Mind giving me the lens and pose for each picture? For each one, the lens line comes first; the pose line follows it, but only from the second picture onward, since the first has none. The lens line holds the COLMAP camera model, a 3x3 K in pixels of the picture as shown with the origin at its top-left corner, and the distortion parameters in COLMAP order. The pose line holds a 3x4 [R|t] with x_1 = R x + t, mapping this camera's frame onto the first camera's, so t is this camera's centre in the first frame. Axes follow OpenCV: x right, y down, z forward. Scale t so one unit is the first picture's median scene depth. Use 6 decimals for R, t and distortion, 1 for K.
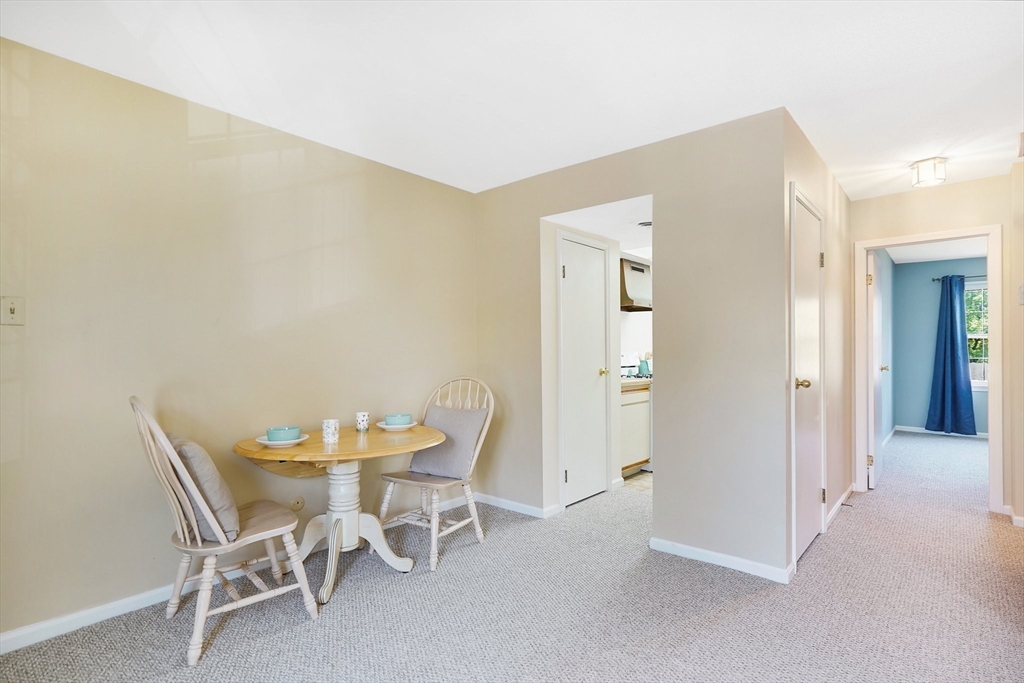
lens RADIAL K [[529.5, 0, 525.3], [0, 529.5, 347.2], [0, 0, 1]] dist [0.018084, 0.001450]
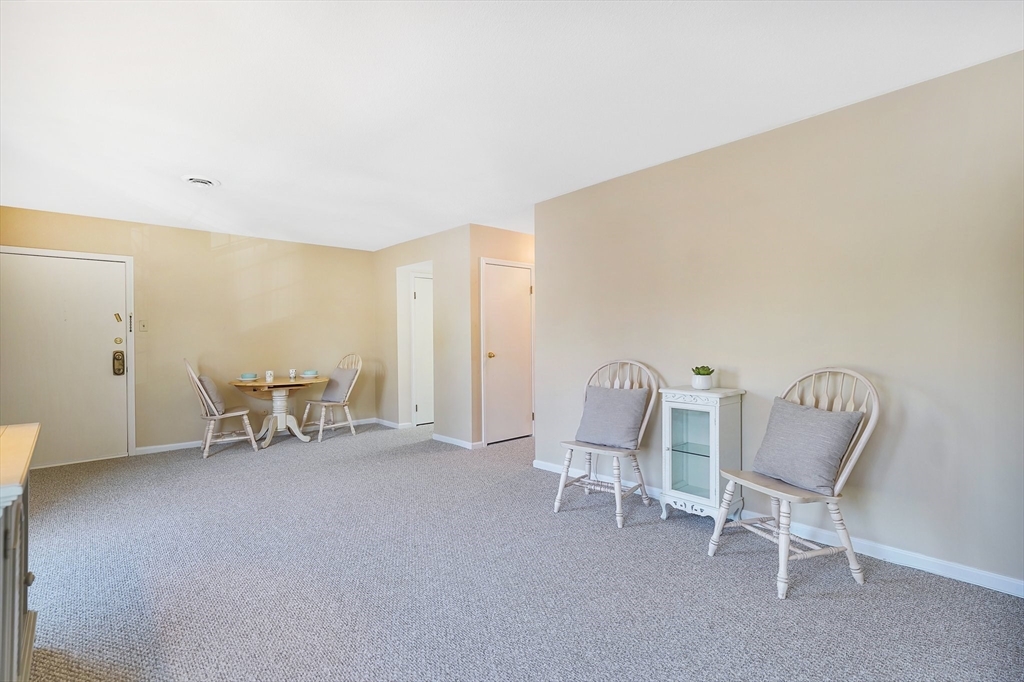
lens RADIAL K [[475.1, 0, 505.7], [0, 475.1, 340.9], [0, 0, 1]] dist [0.000877, 0.000092]
pose [[0.990619, -0.004160, -0.136592, 0.840390], [0.005109, 0.999965, 0.006601, 0.003096], [0.136559, -0.007237, 0.990605, -0.796831]]
